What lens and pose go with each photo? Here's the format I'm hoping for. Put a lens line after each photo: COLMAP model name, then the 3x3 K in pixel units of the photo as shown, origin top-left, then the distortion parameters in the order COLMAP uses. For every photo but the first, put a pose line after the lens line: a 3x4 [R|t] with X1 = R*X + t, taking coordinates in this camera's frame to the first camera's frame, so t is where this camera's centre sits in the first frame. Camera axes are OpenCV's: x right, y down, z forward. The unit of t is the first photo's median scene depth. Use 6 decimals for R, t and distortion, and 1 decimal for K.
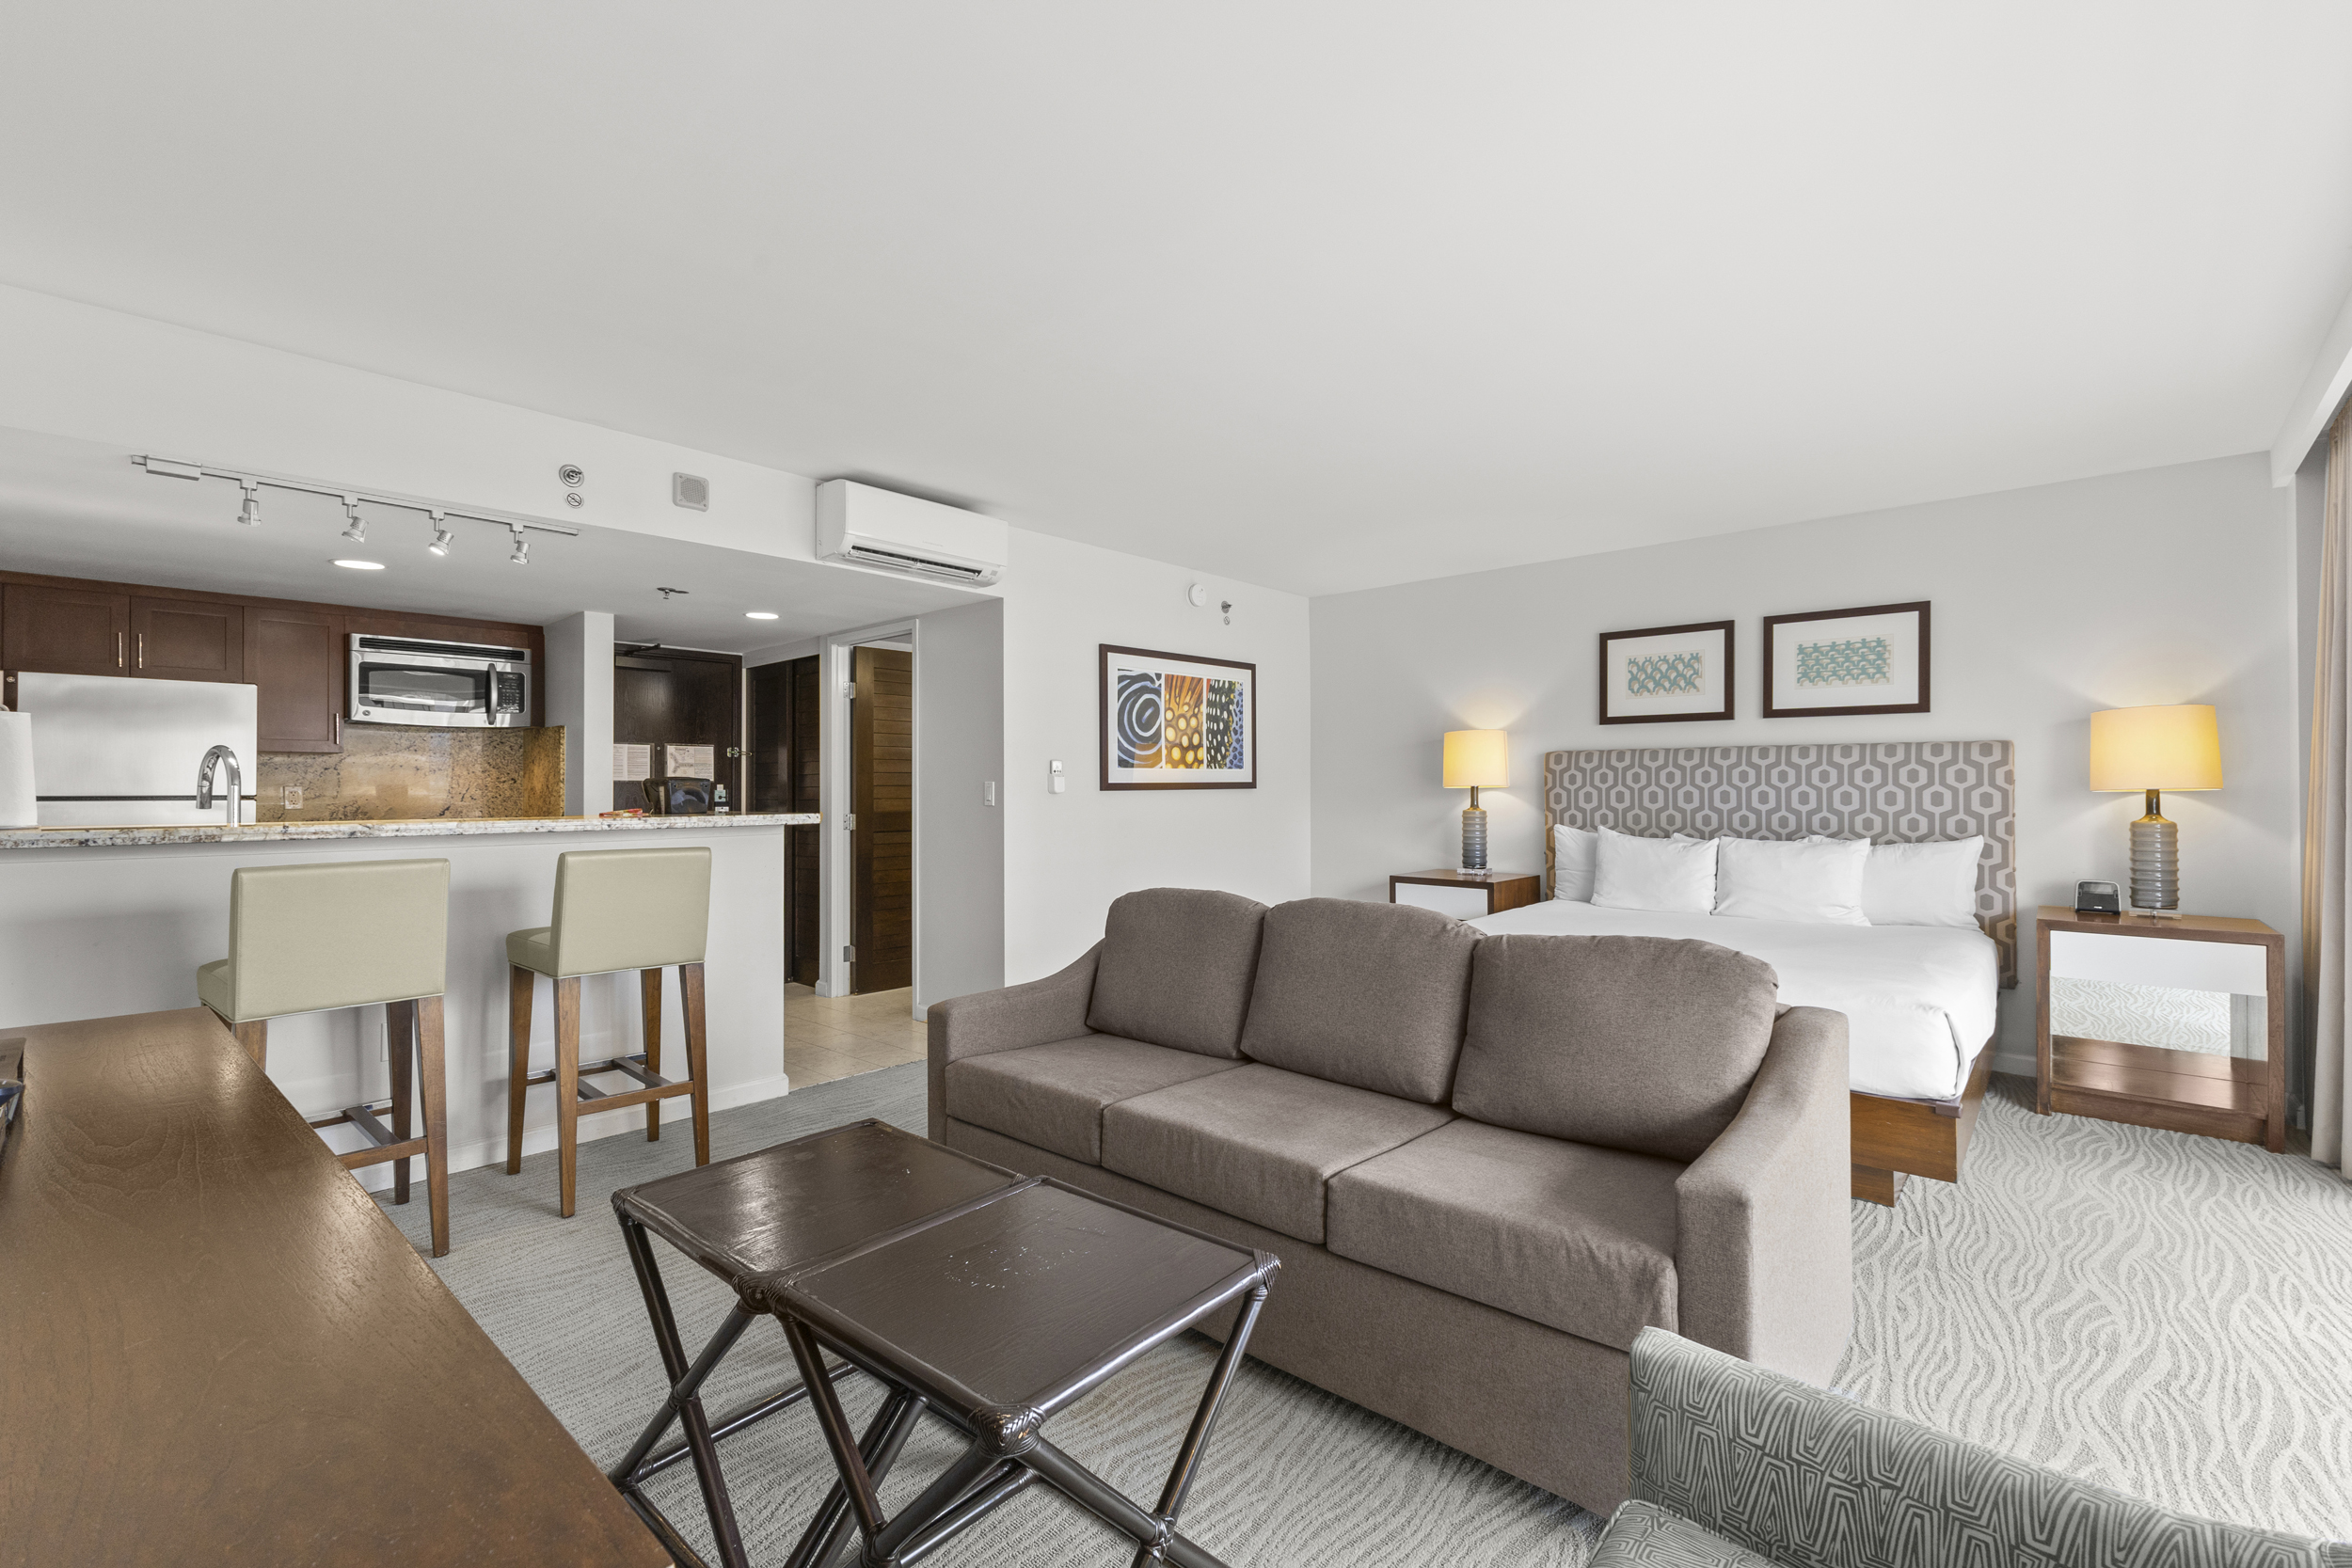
lens RADIAL K [[1022.1, 0, 1168.0], [0, 1022.1, 784.6], [0, 0, 1]] dist [0.014846, -0.002955]
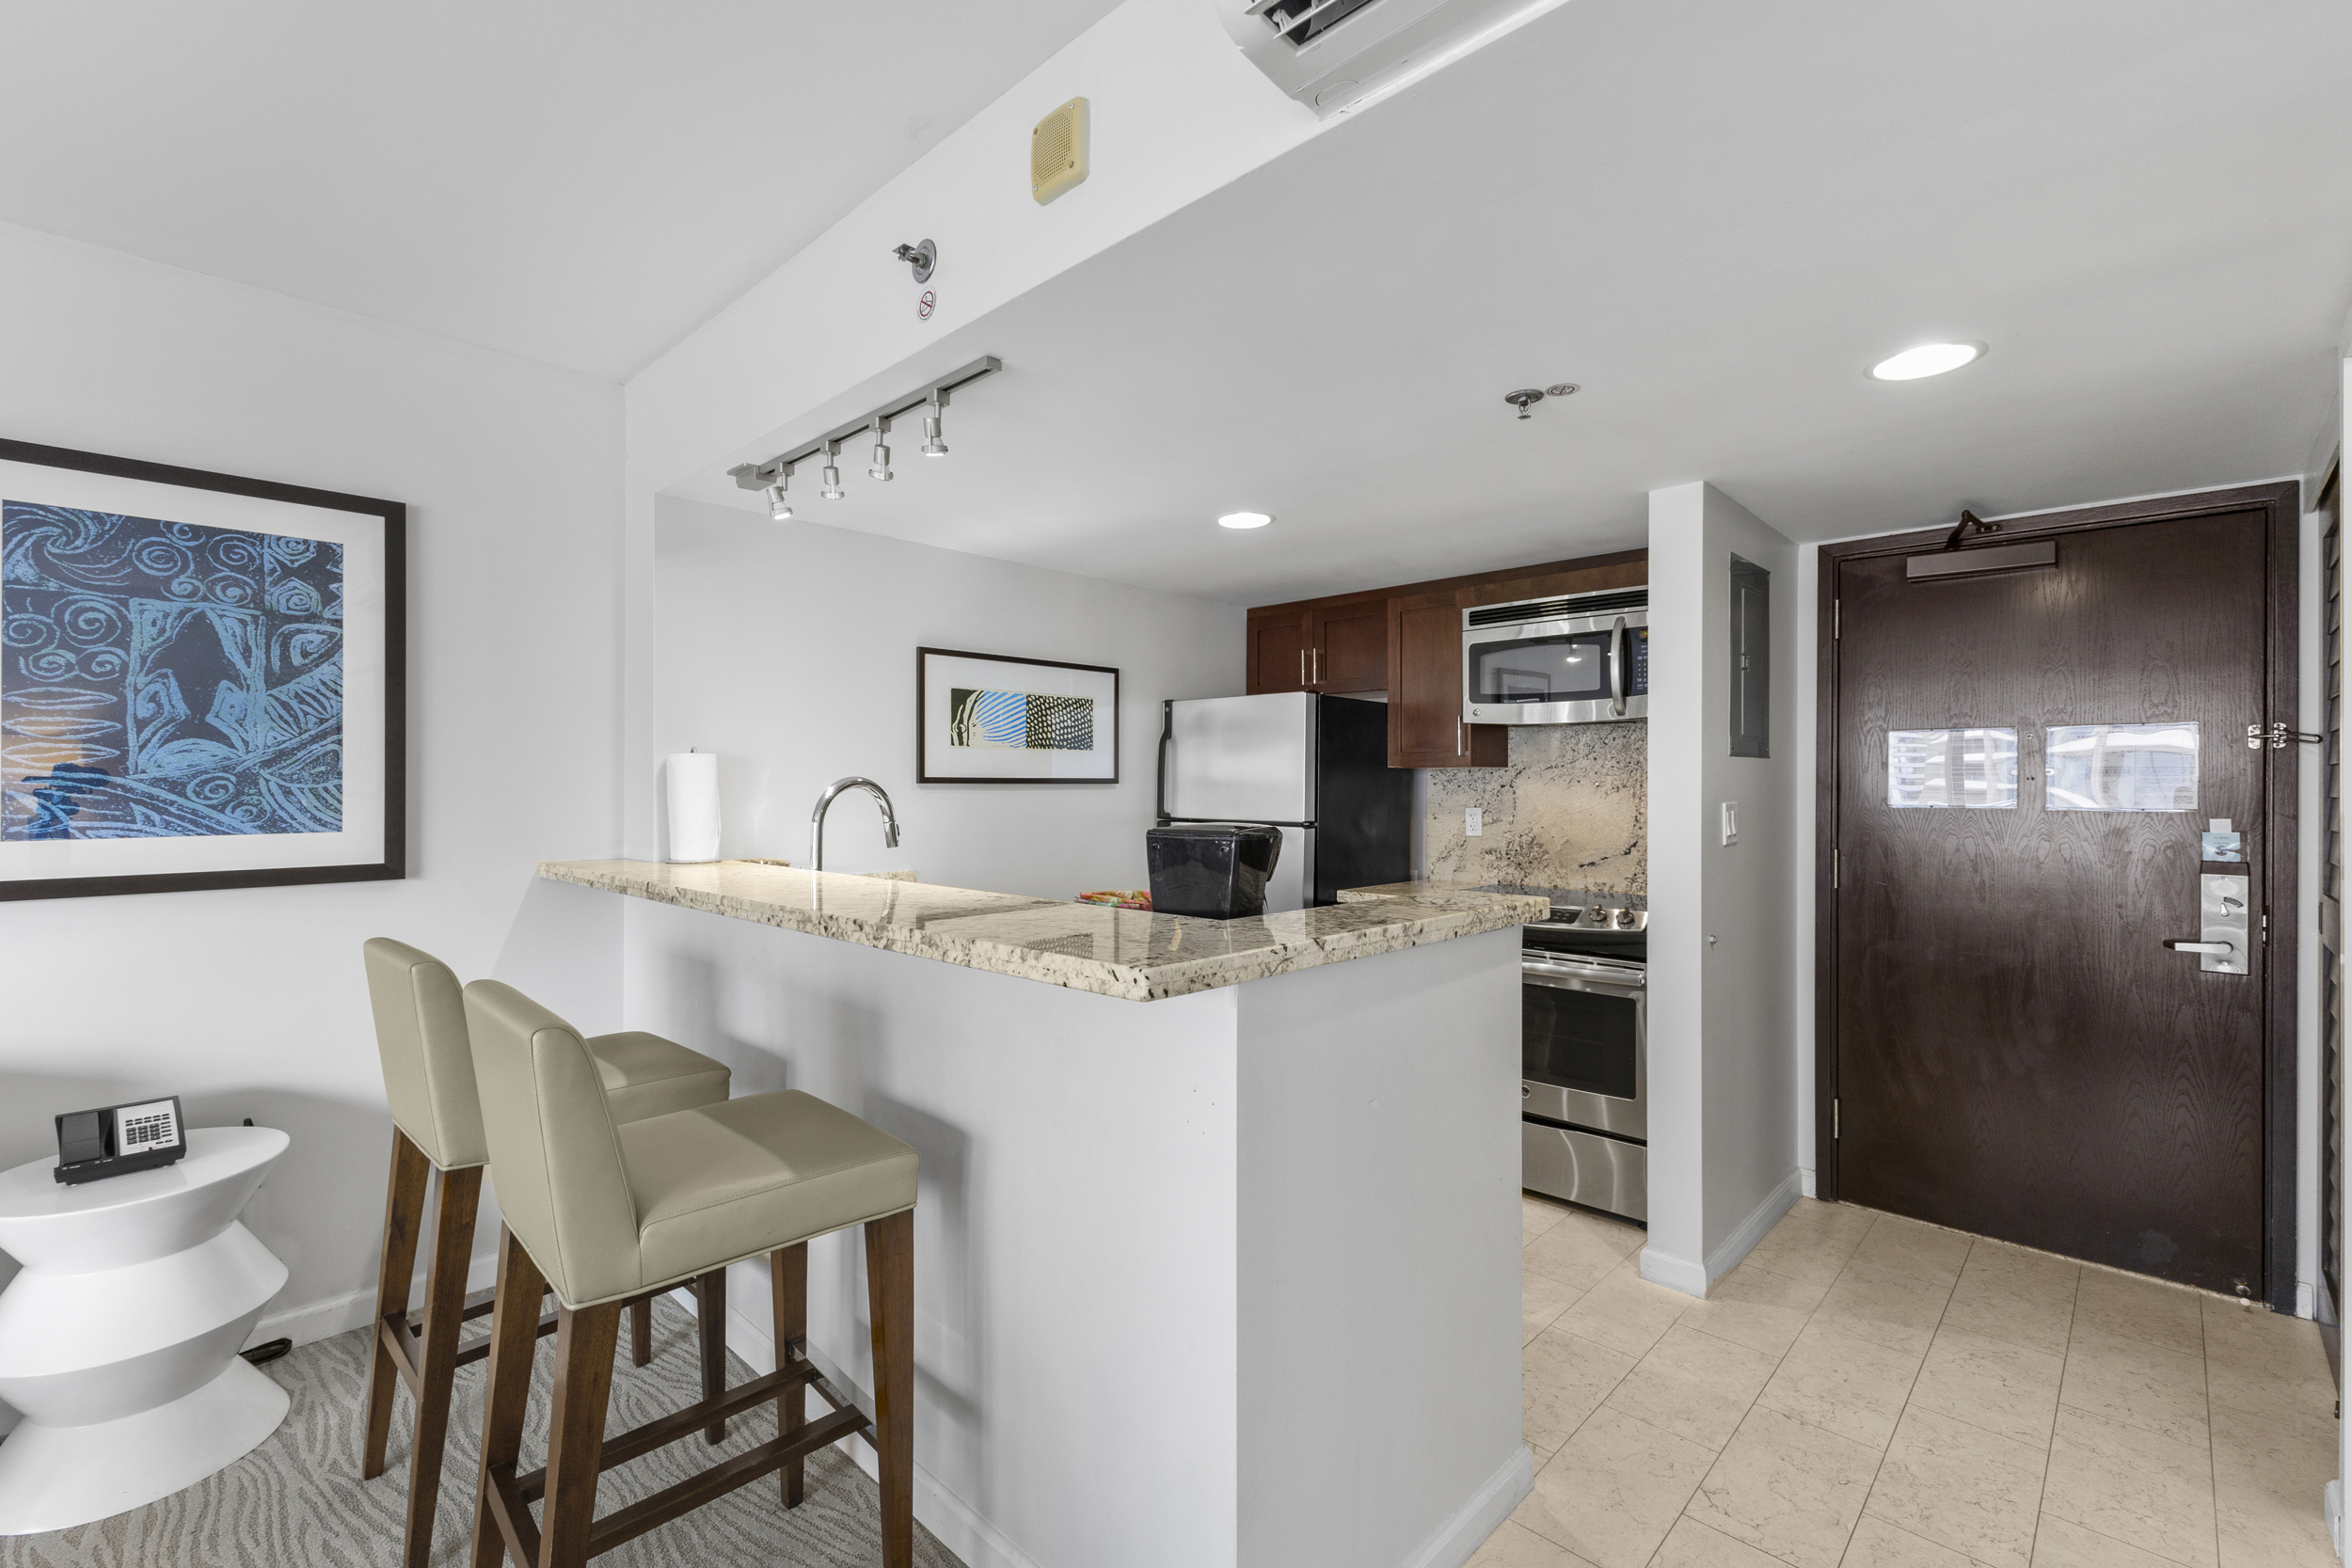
lens RADIAL K [[1022.1, 0, 1174.2], [0, 1022.1, 778.1], [0, 0, 1]] dist [0.014846, -0.002955]
pose [[-0.025444, -0.000577, -0.999676, -0.036097], [0.001918, 0.999998, -0.000626, -0.022607], [0.999674, -0.001934, -0.025443, 0.799499]]
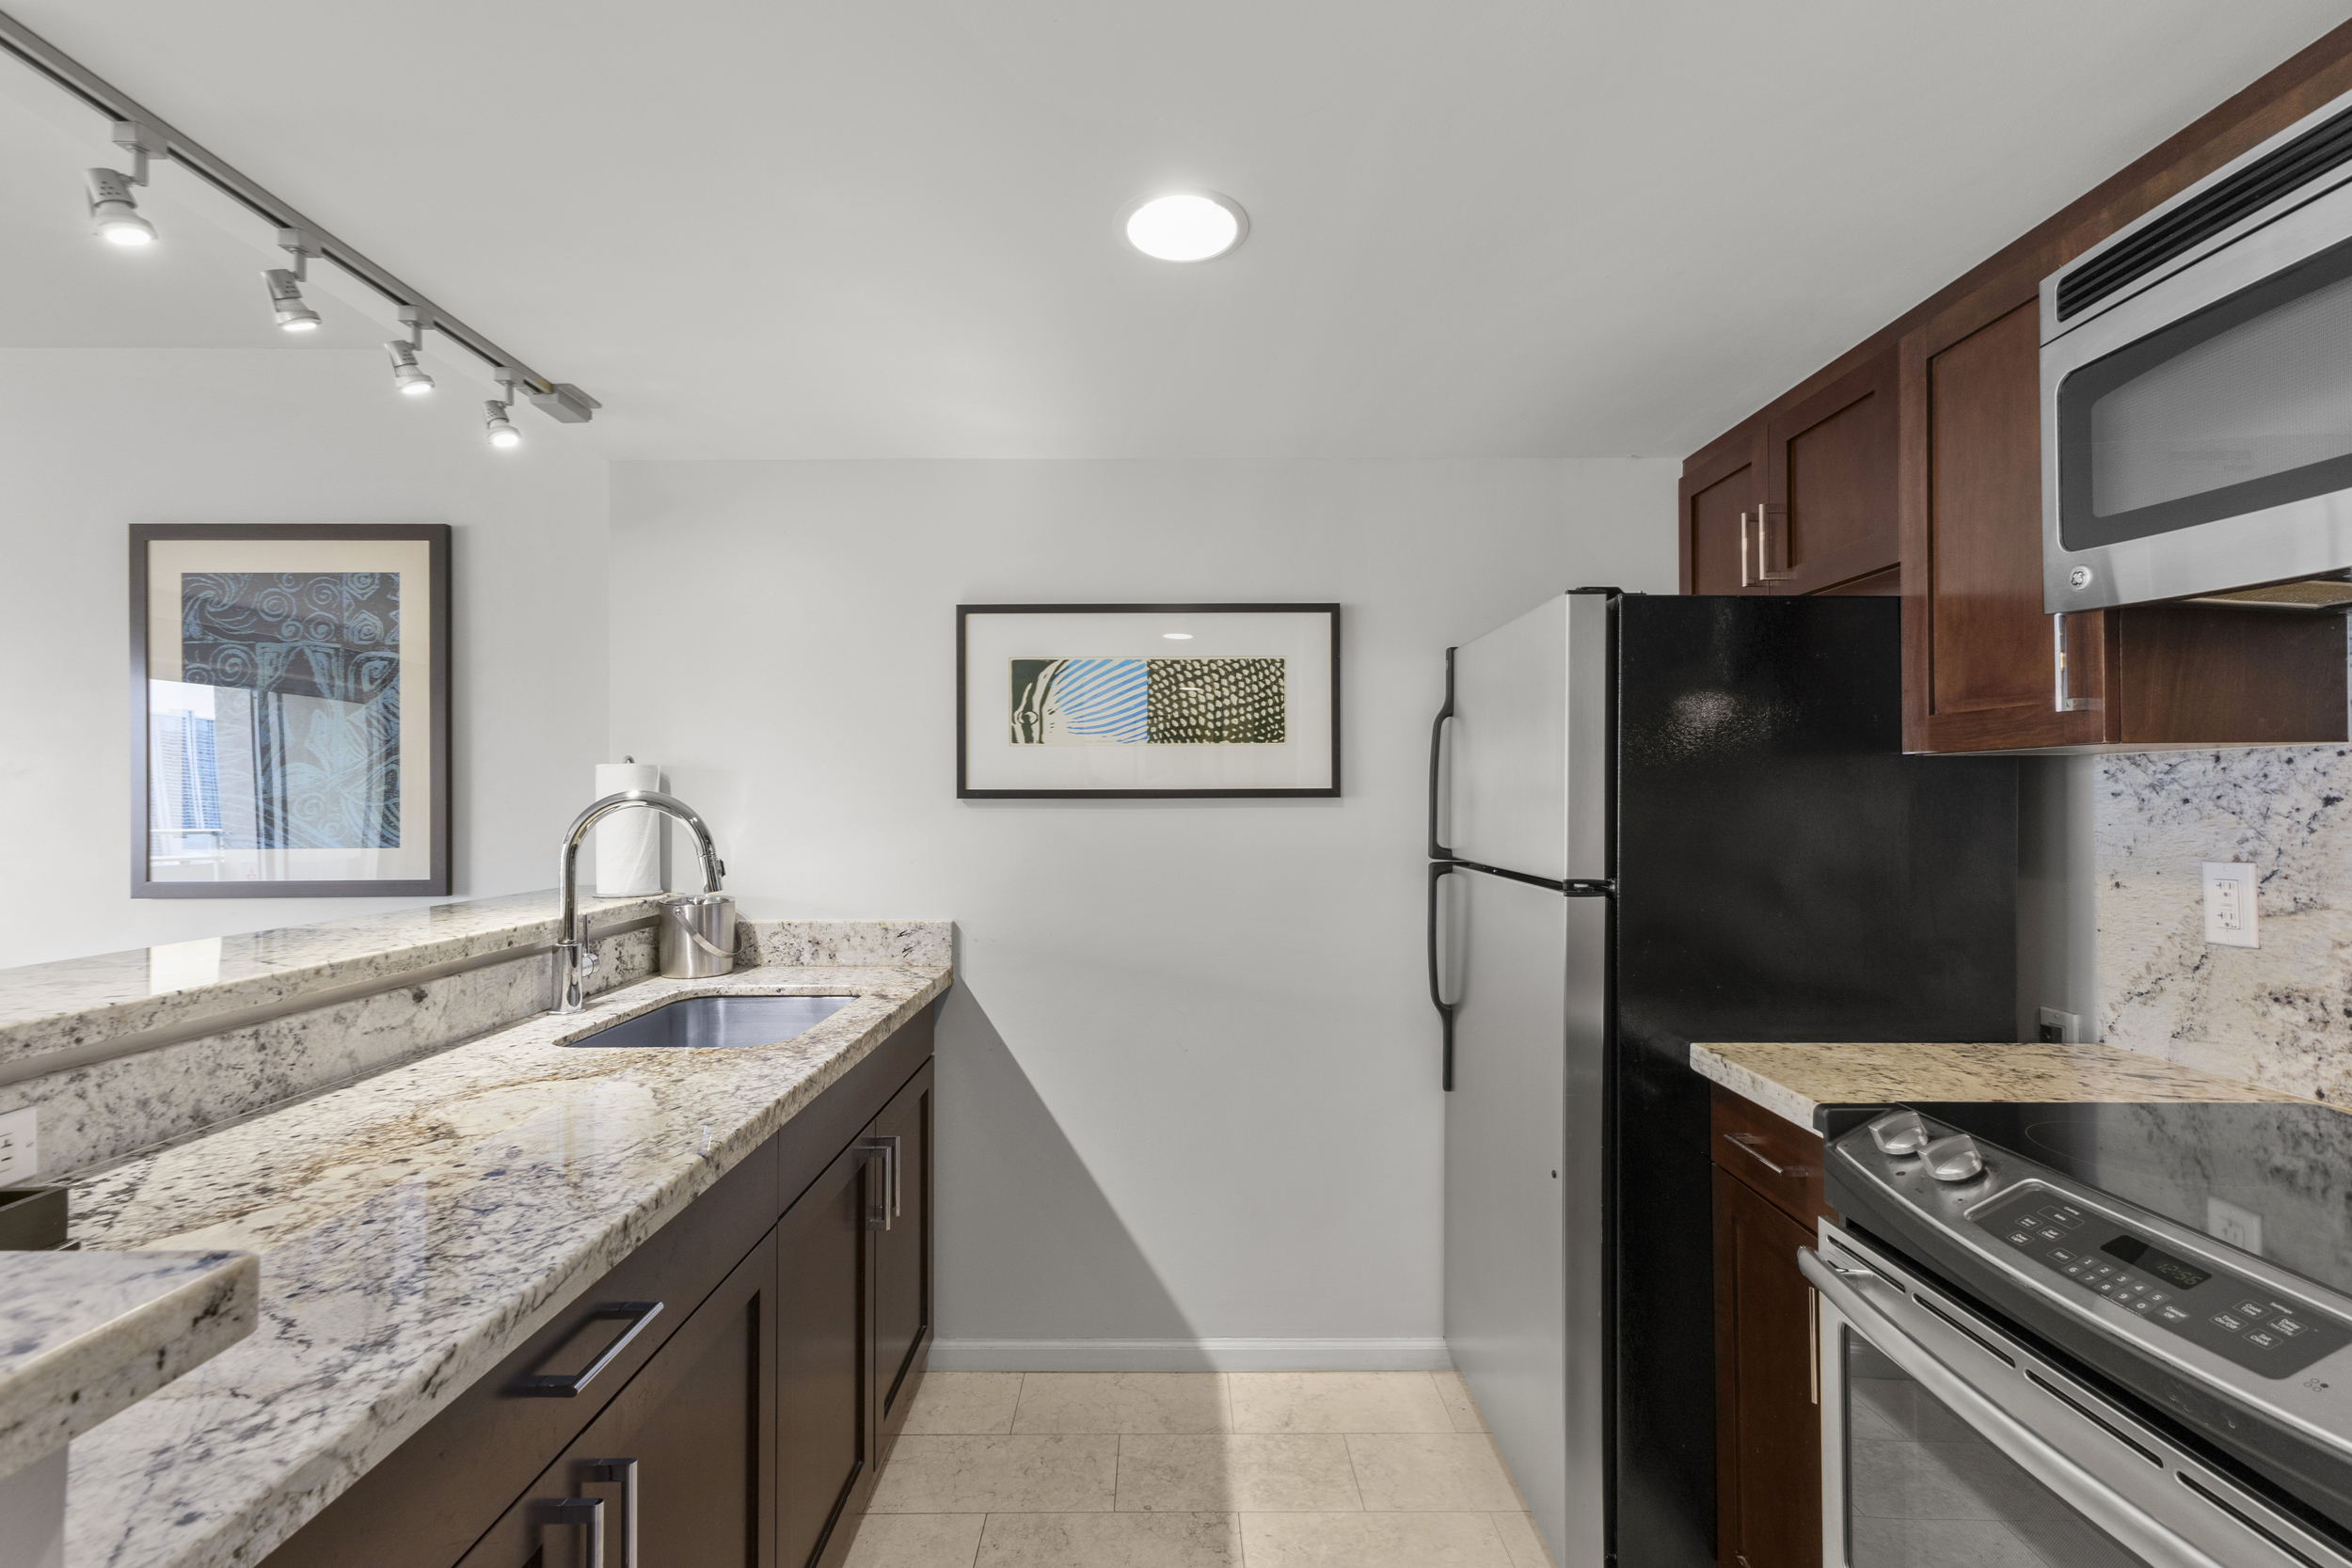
lens RADIAL K [[1022.1, 0, 1175.7], [0, 1022.1, 786.4], [0, 0, 1]] dist [0.014846, -0.002955]
pose [[-0.733017, -0.000226, -0.680210, -0.453639], [0.009235, 0.999904, -0.010284, -0.019734], [0.680147, -0.013820, -0.732945, 1.030232]]
